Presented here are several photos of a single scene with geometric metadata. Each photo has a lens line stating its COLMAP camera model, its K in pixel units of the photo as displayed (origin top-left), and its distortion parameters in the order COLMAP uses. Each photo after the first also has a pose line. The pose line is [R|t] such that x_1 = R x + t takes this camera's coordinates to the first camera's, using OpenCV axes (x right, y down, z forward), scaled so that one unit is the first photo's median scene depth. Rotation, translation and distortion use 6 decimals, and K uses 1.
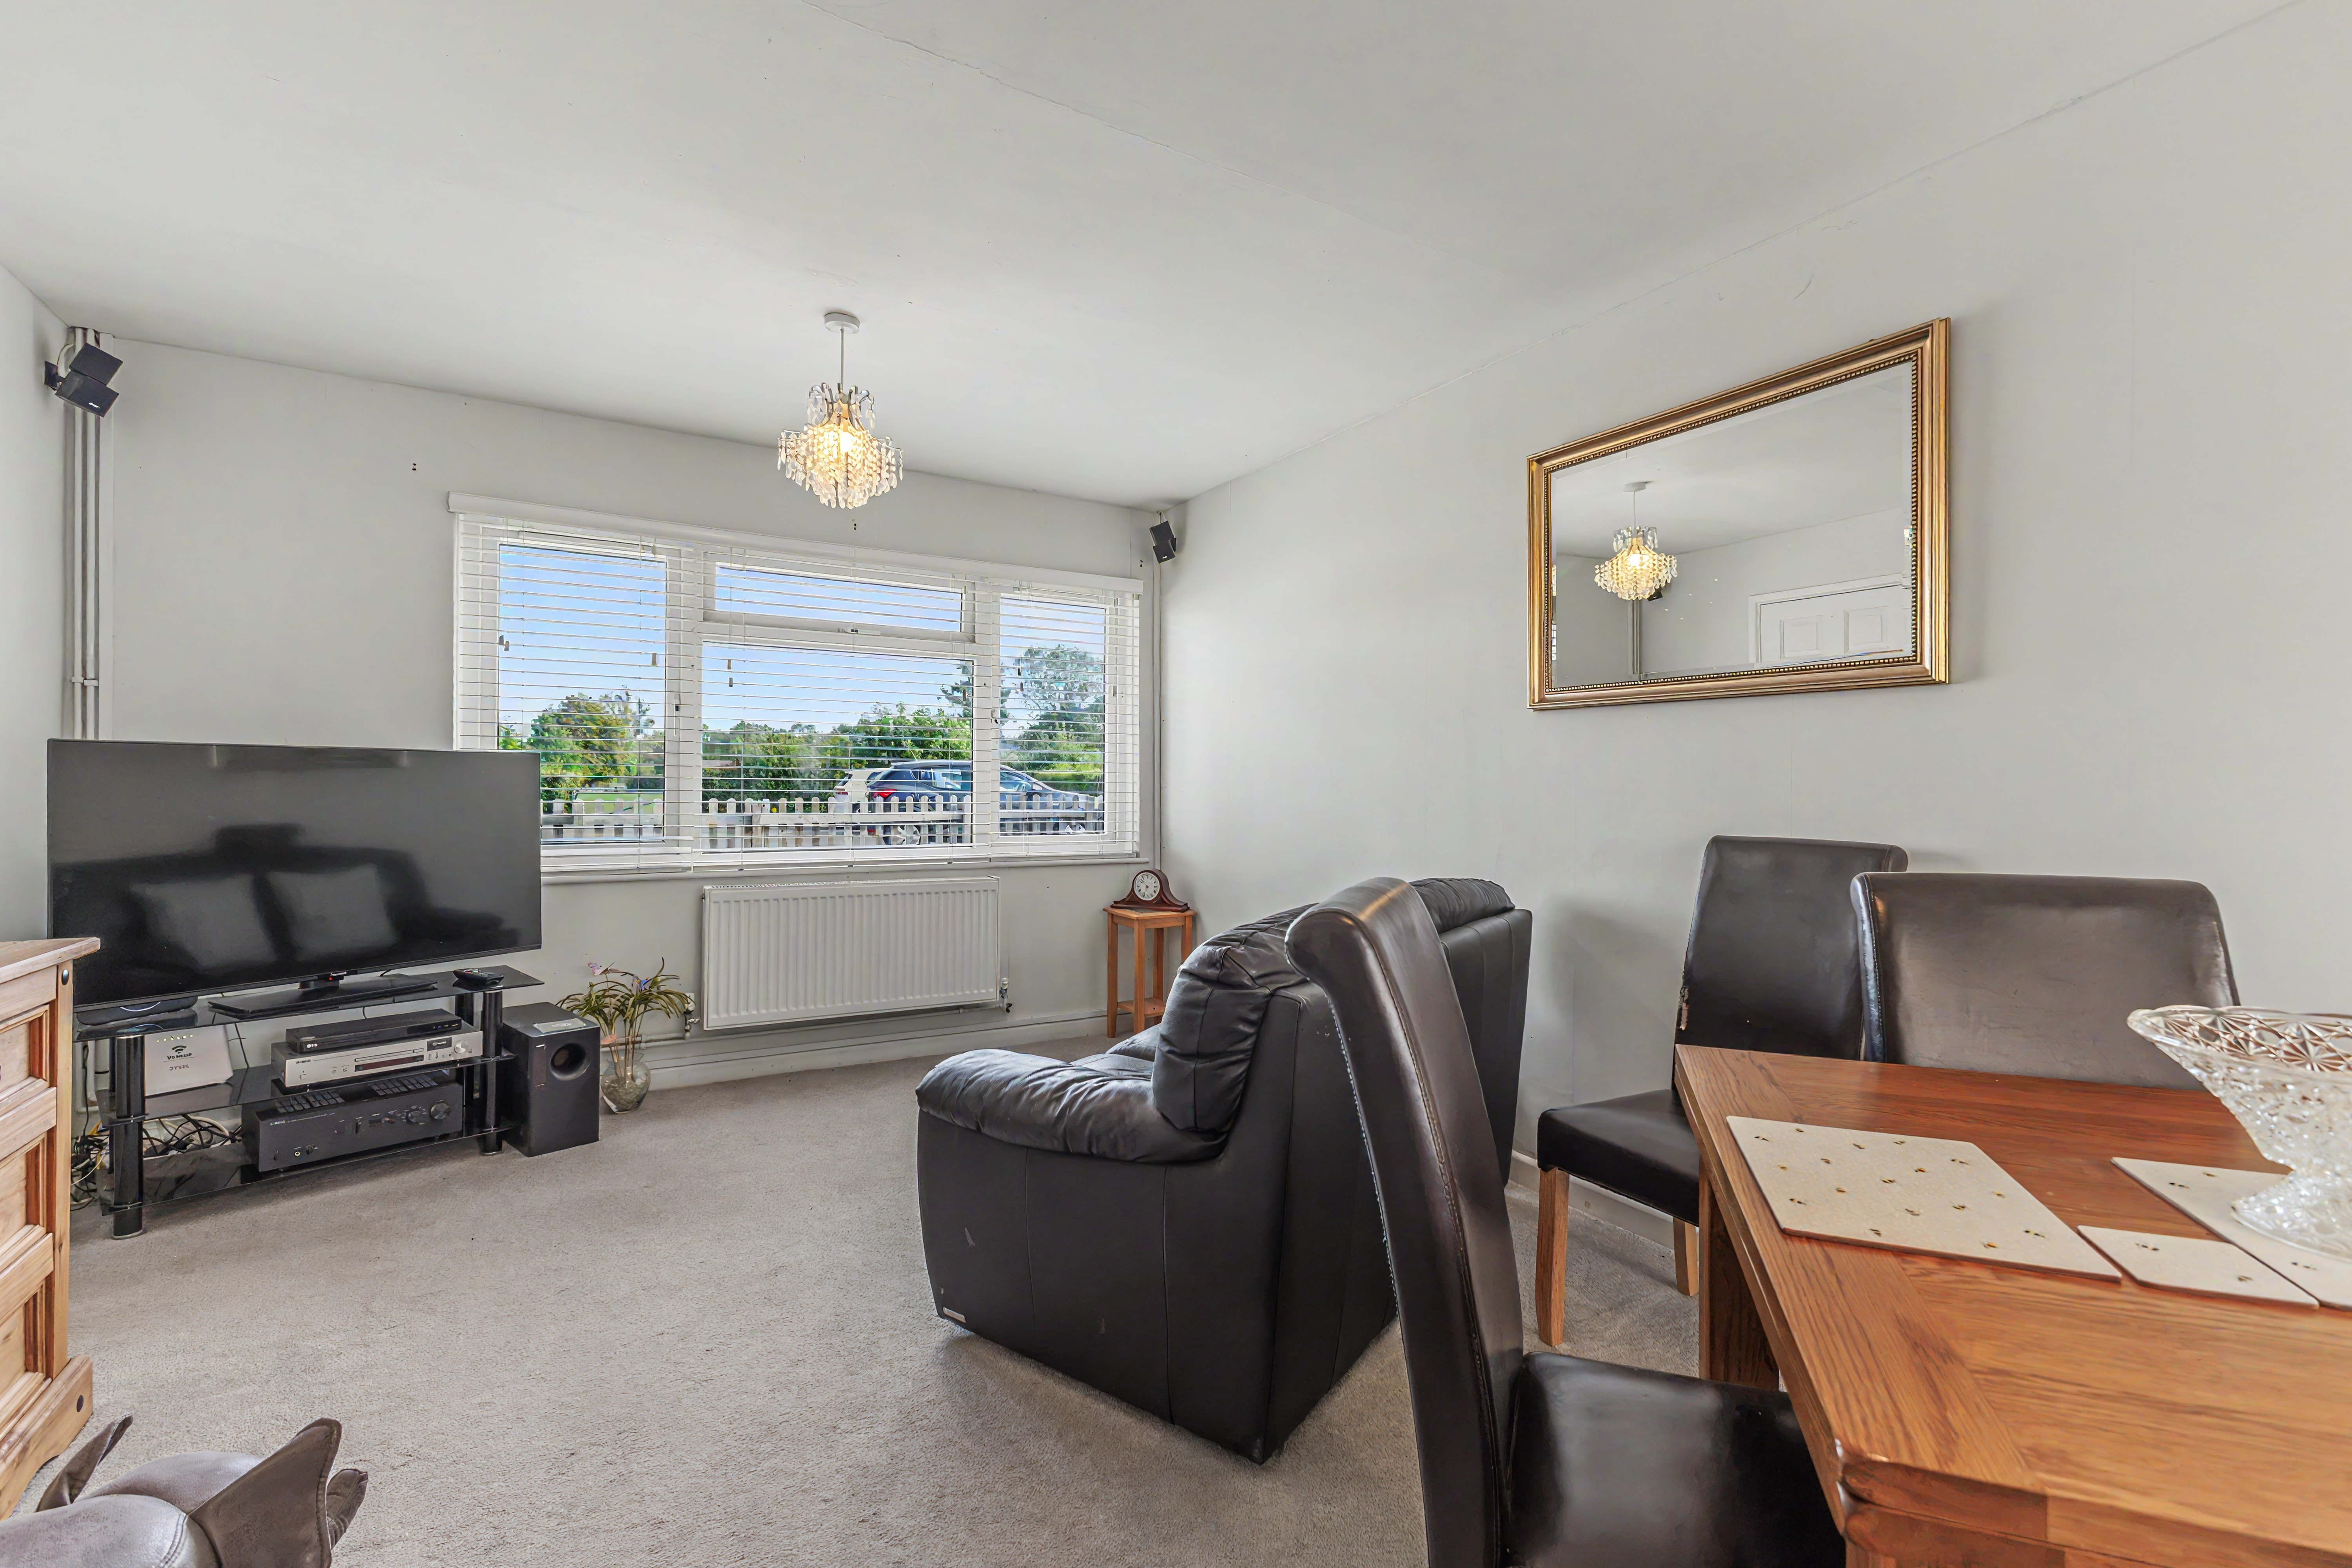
lens RADIAL K [[1074.2, 0, 1154.8], [0, 1074.2, 775.8], [0, 0, 1]] dist [-0.001096, -0.000319]
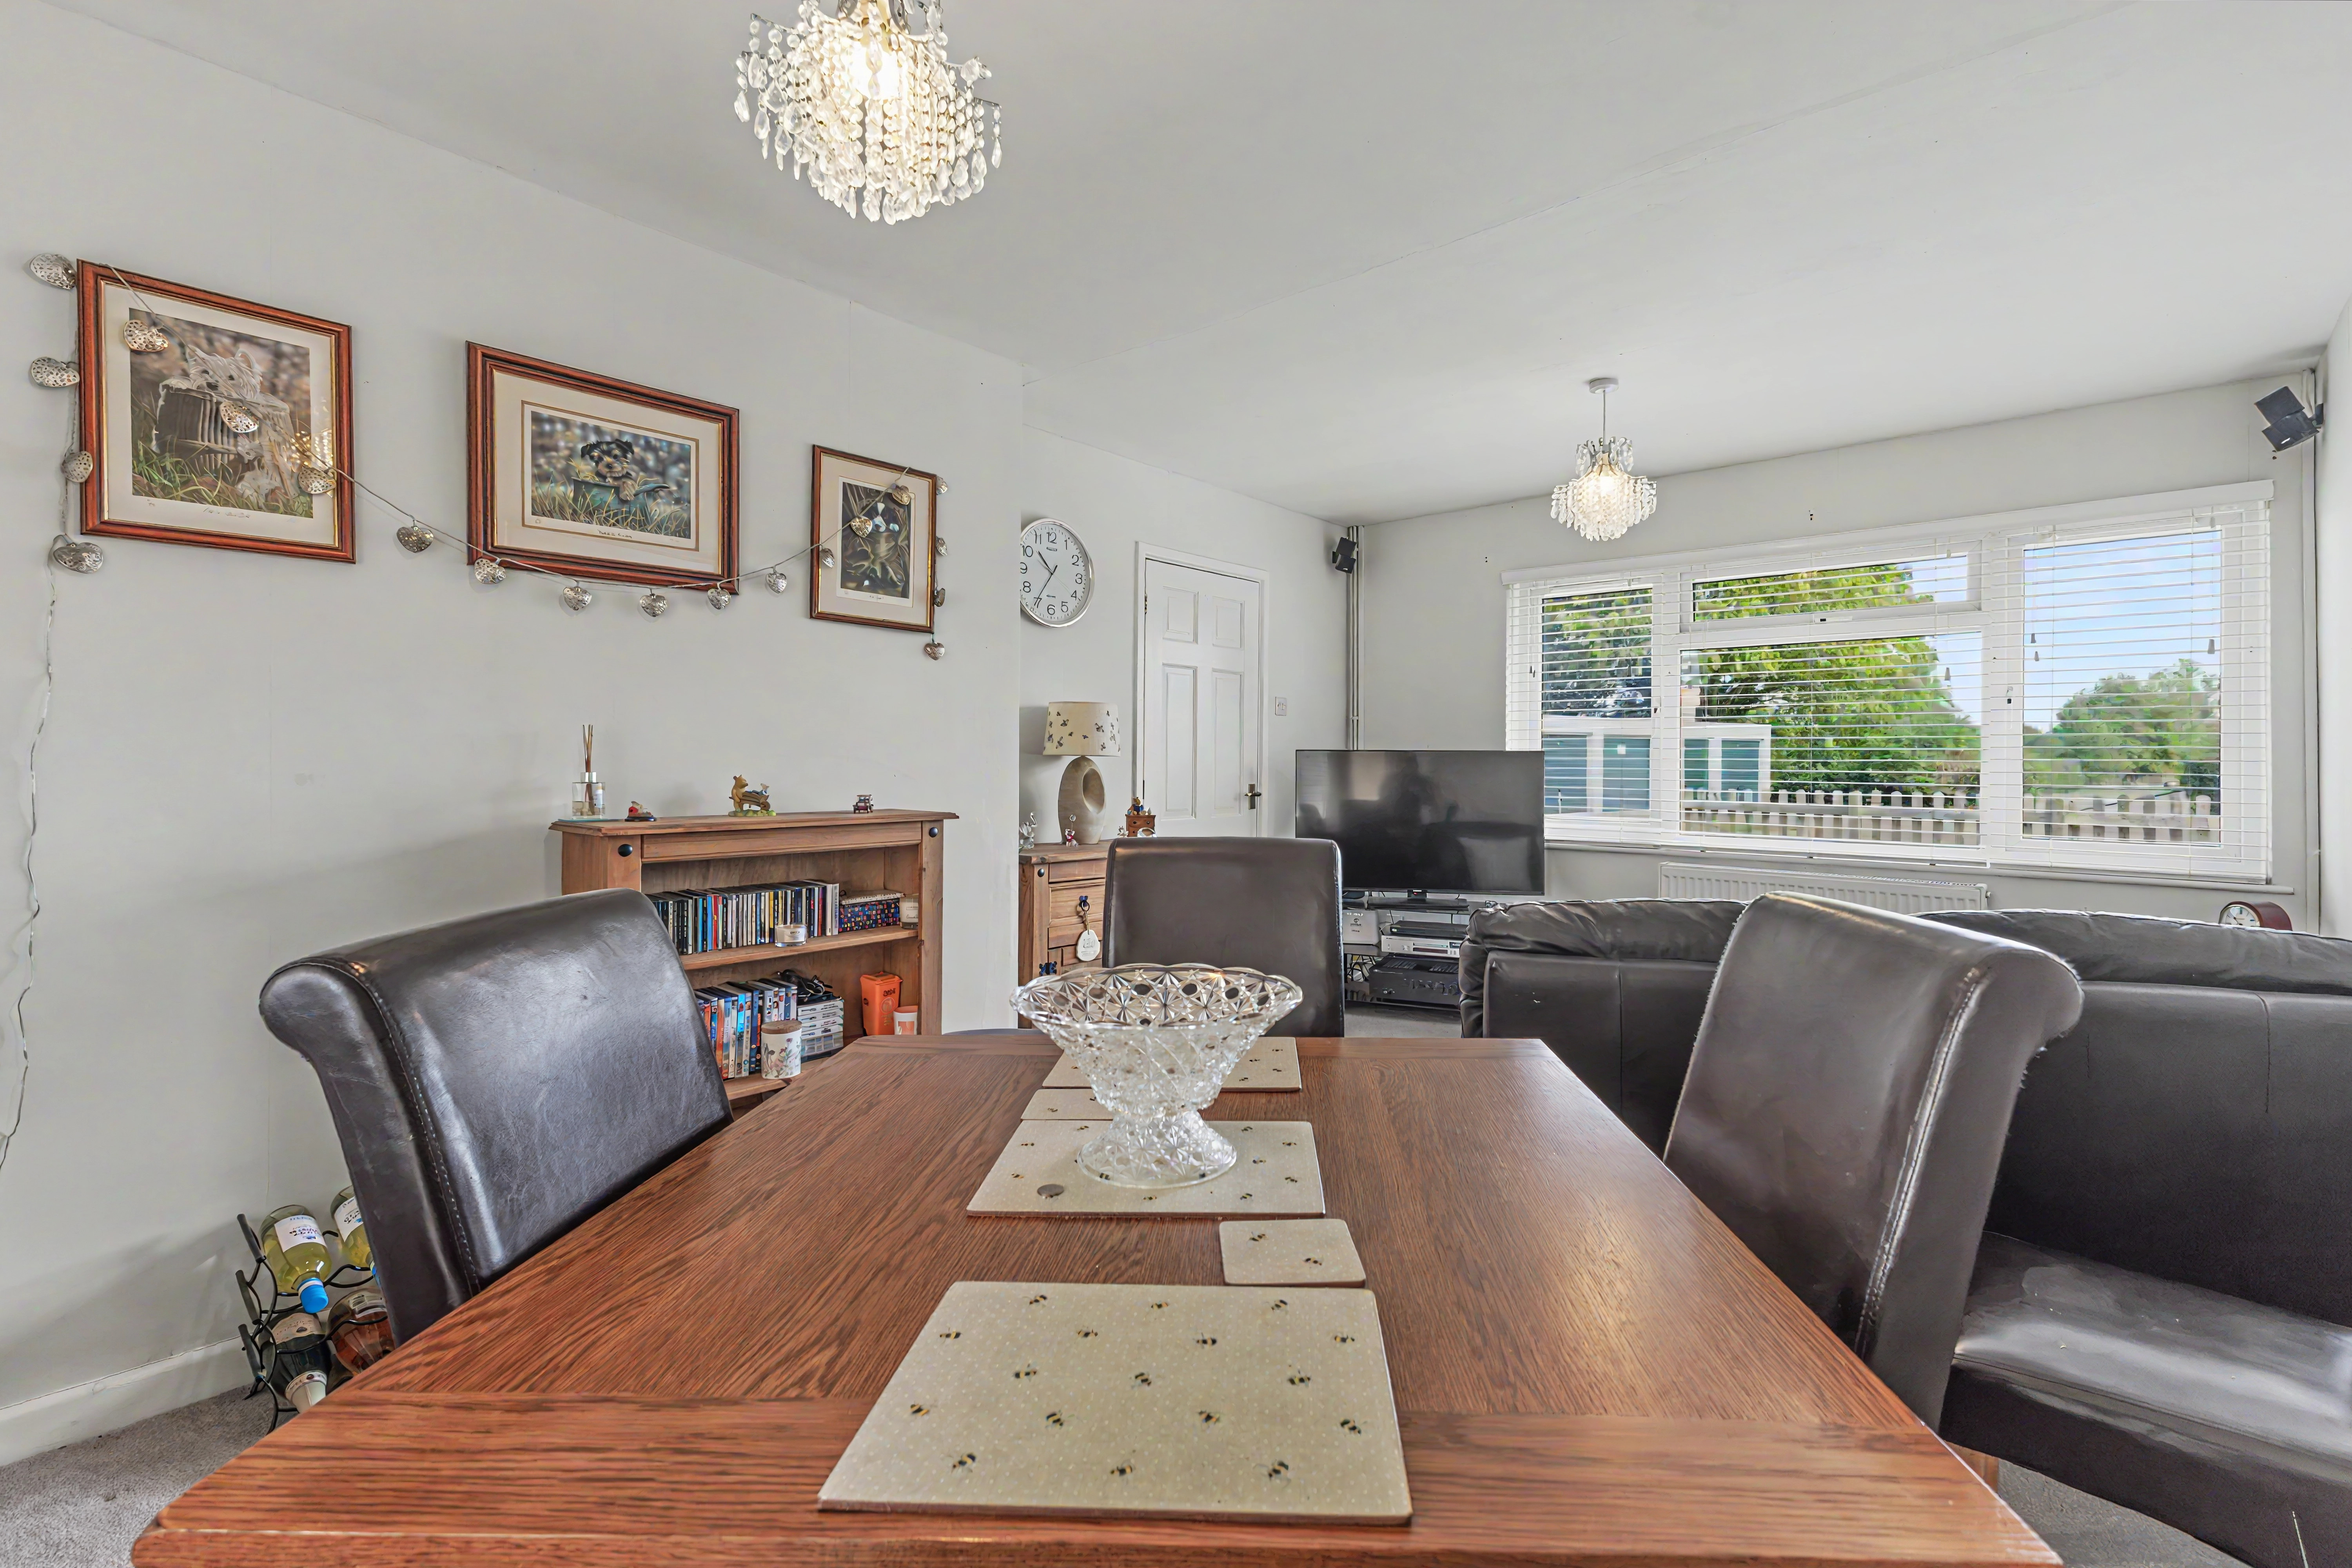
lens RADIAL K [[1017.6, 0, 1169.5], [0, 1017.6, 781.2], [0, 0, 1]] dist [0.024218, 0.000080]
pose [[0.298586, 0.007936, -0.954350, 0.419465], [0.003122, 0.999952, 0.009292, 0.001946], [0.954377, -0.005754, 0.298547, 0.130209]]
